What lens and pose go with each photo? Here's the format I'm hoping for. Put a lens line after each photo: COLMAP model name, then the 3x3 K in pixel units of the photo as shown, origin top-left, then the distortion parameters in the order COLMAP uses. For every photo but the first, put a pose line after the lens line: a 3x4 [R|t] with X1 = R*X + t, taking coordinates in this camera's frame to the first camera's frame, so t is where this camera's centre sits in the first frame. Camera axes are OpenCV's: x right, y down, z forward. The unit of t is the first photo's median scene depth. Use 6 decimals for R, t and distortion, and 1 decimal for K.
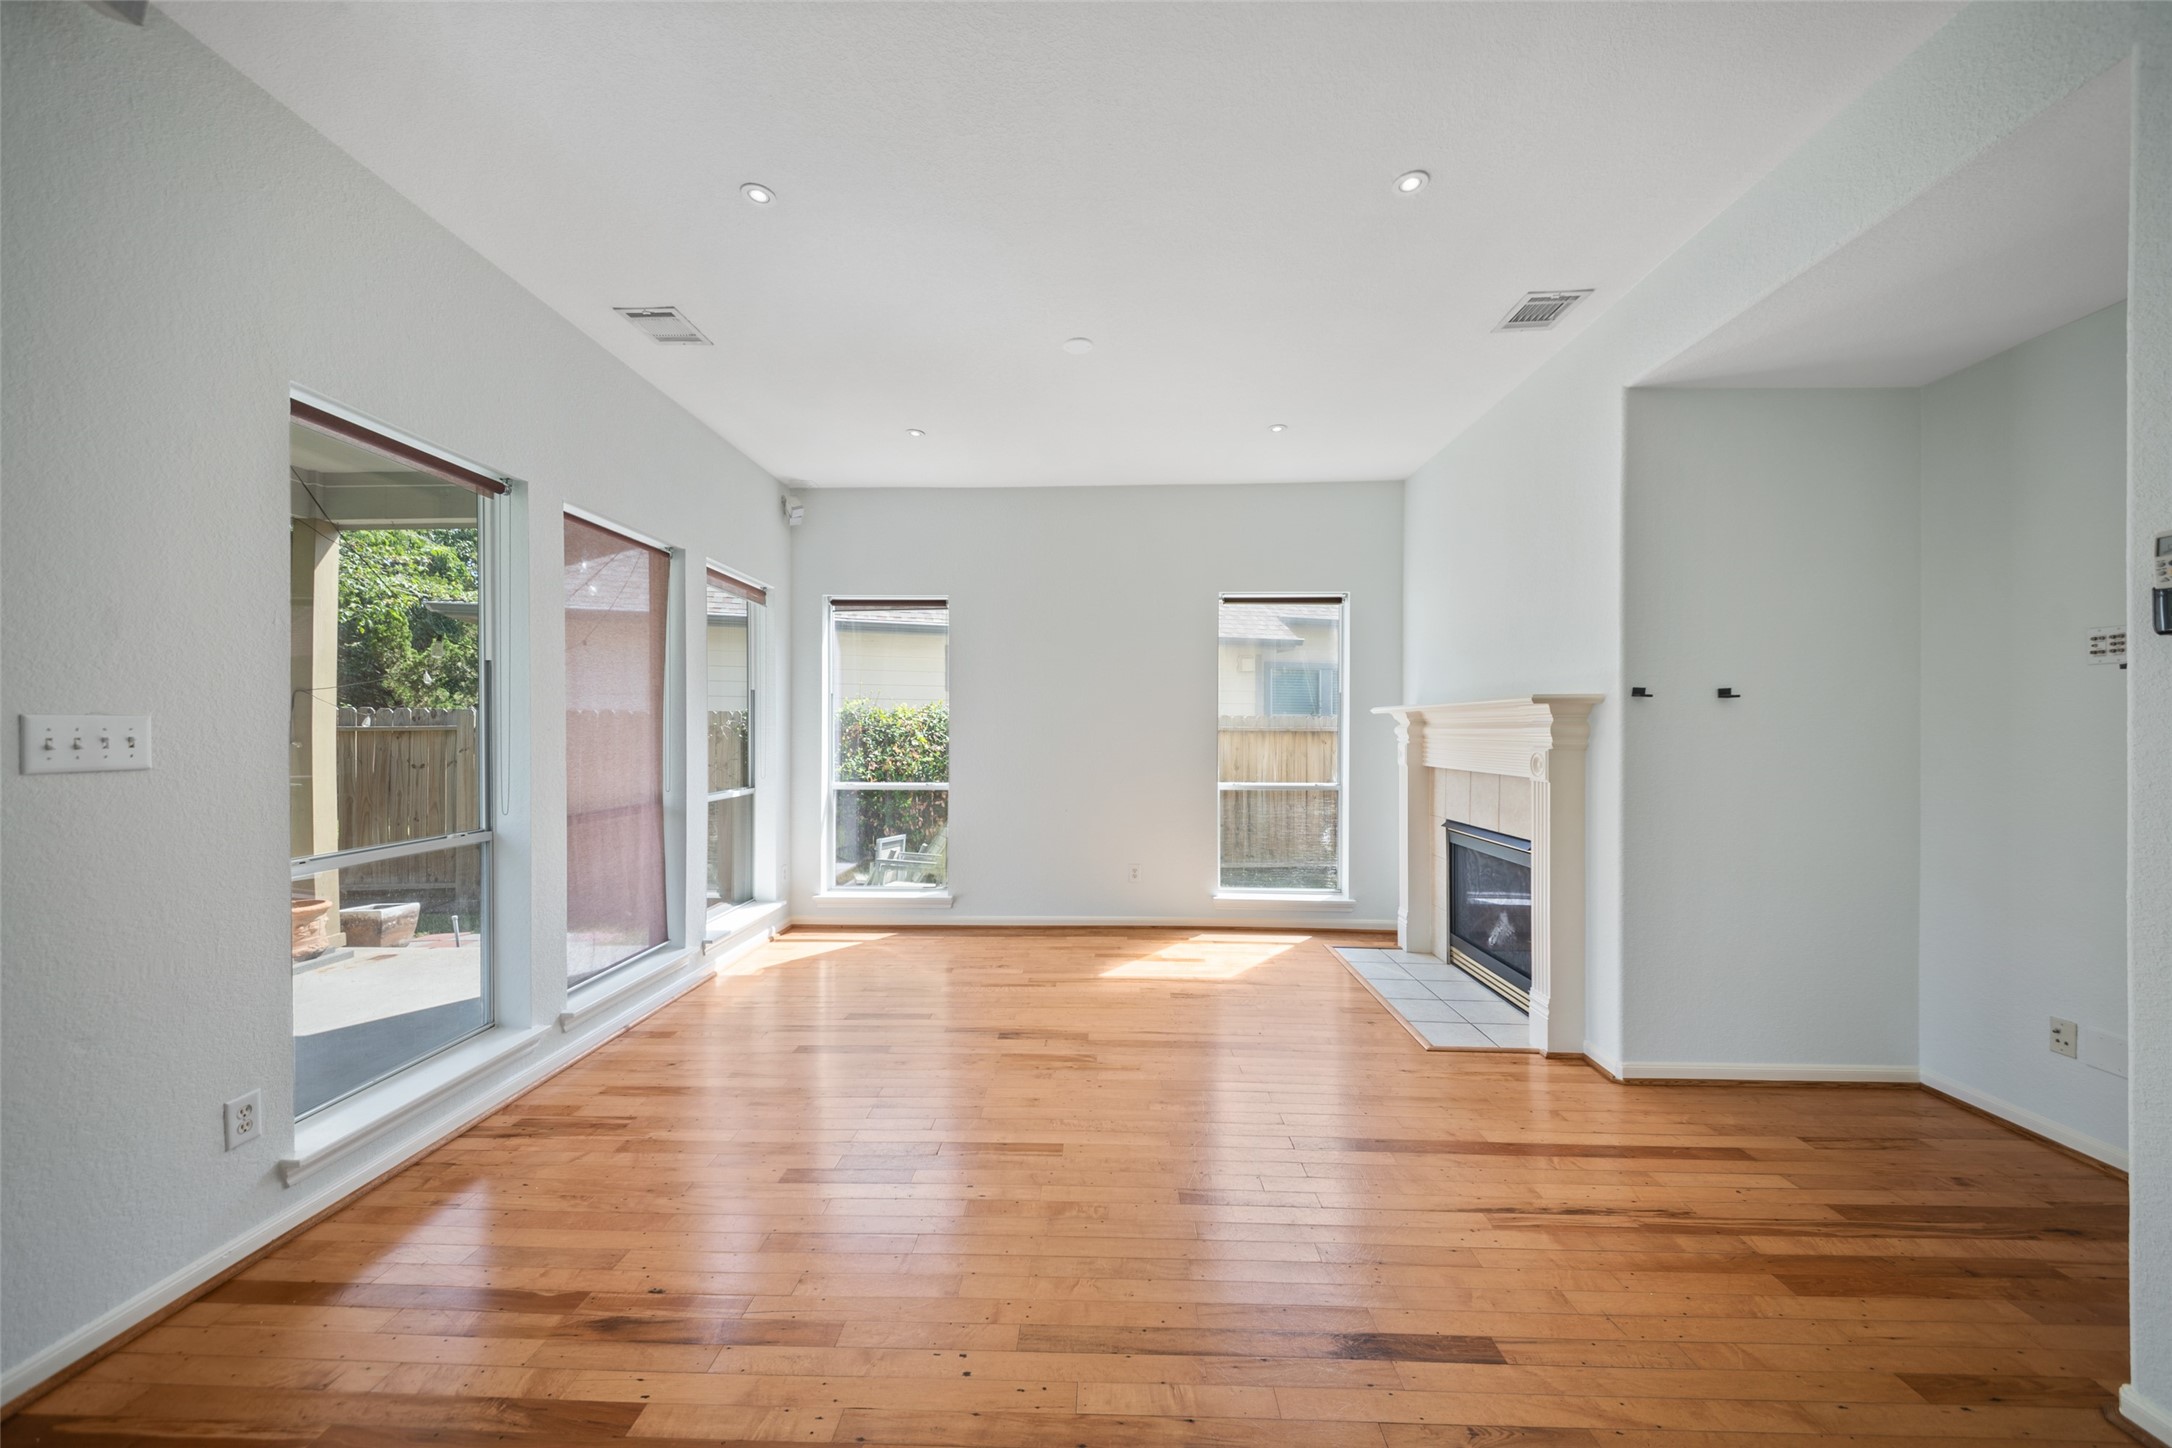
lens RADIAL K [[775.9, 0, 1087.5], [0, 775.9, 732.4], [0, 0, 1]] dist [0.017891, 0.000003]
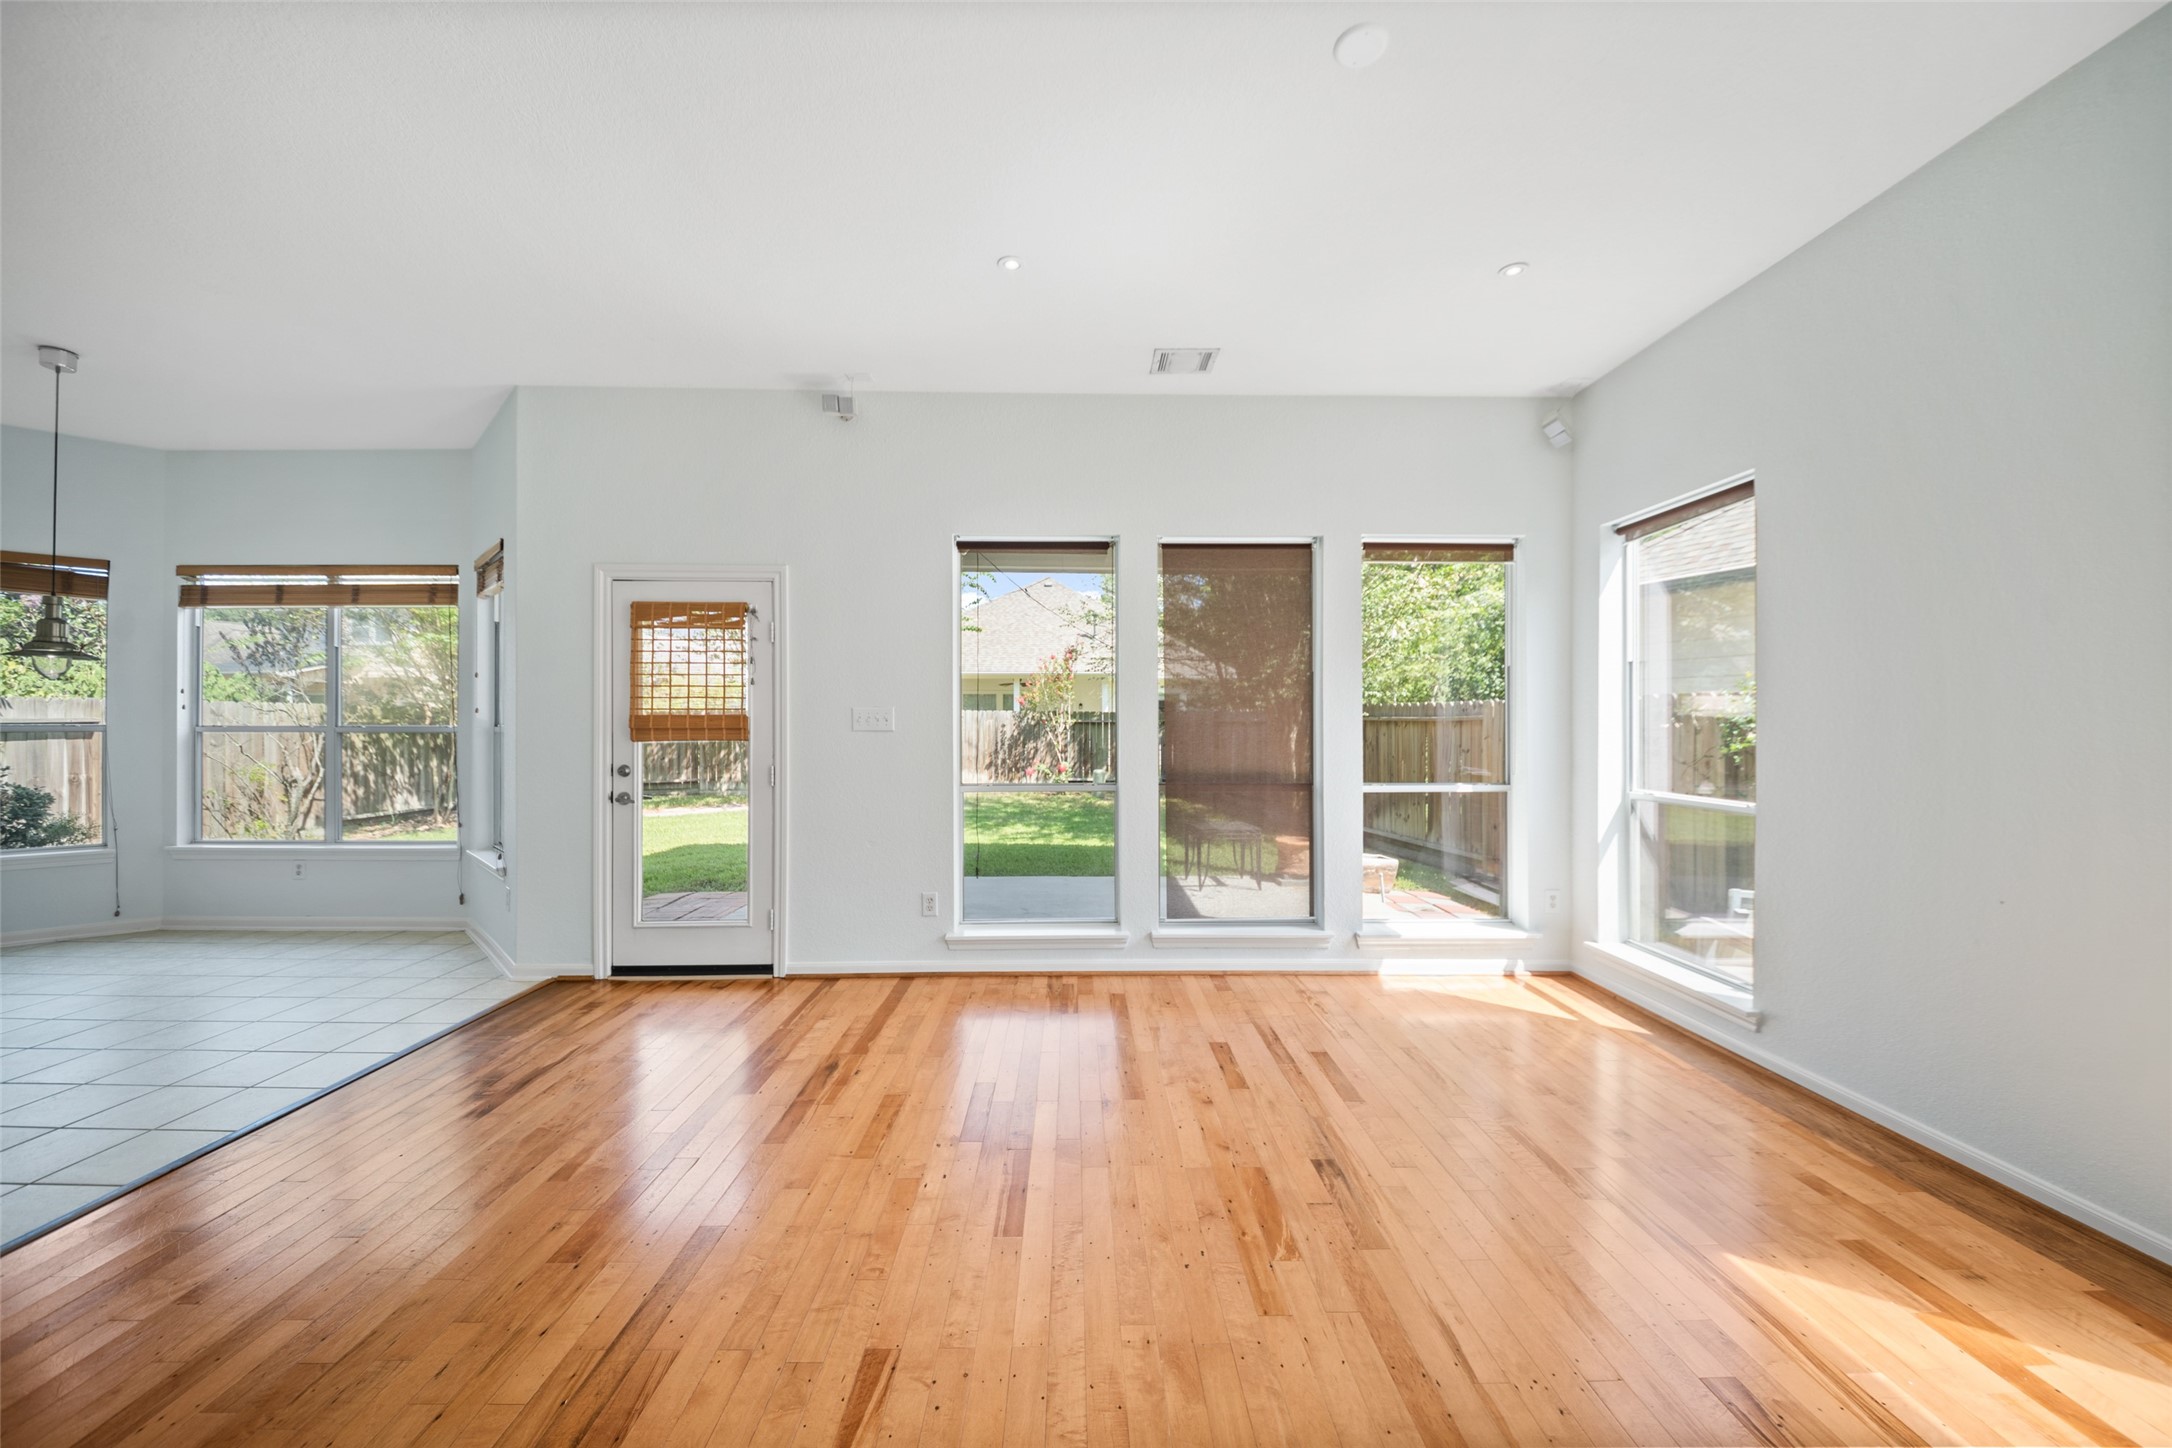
lens RADIAL K [[793.6, 0, 1097.1], [0, 793.6, 718.2], [0, 0, 1]] dist [-0.013295, 0.000045]
pose [[0.032974, -0.008875, -0.999417, 0.389419], [-0.004055, 0.999951, -0.009013, 0.009487], [0.999448, 0.004350, 0.032936, 0.535910]]
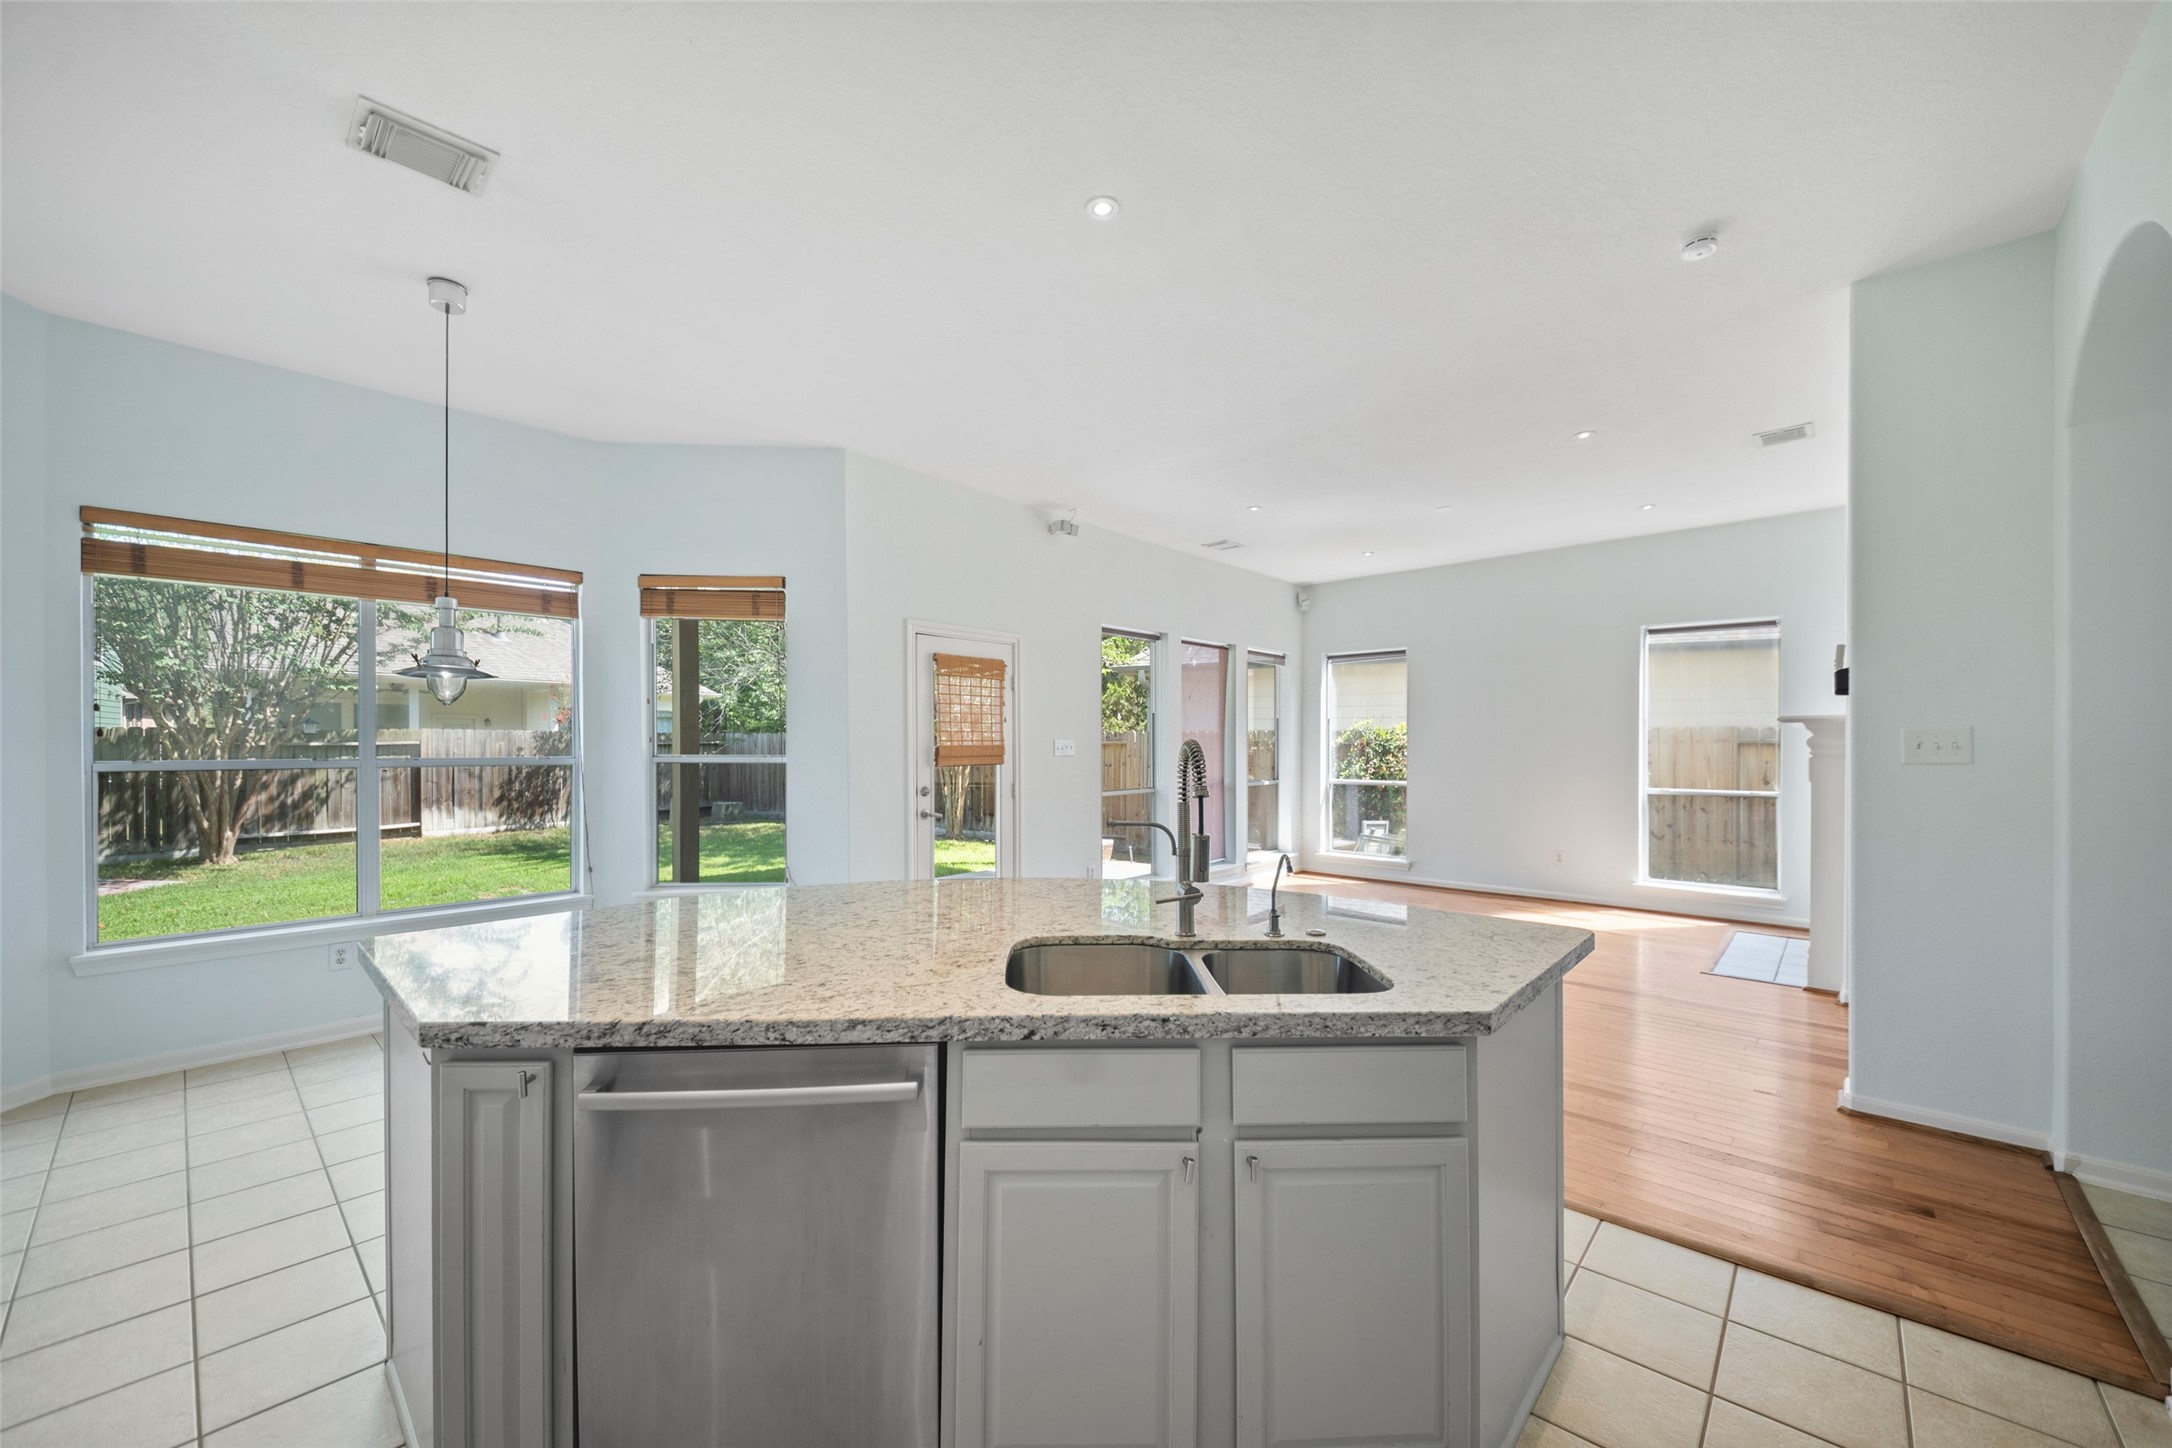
lens RADIAL K [[875.6, 0, 1078.8], [0, 875.6, 749.1], [0, 0, 1]] dist [0.000268, -0.000045]
pose [[0.764902, 0.001964, -0.644143, 0.412726], [0.000395, 0.999994, 0.003519, 0.001503], [0.644146, -0.002947, 0.764897, -0.633471]]
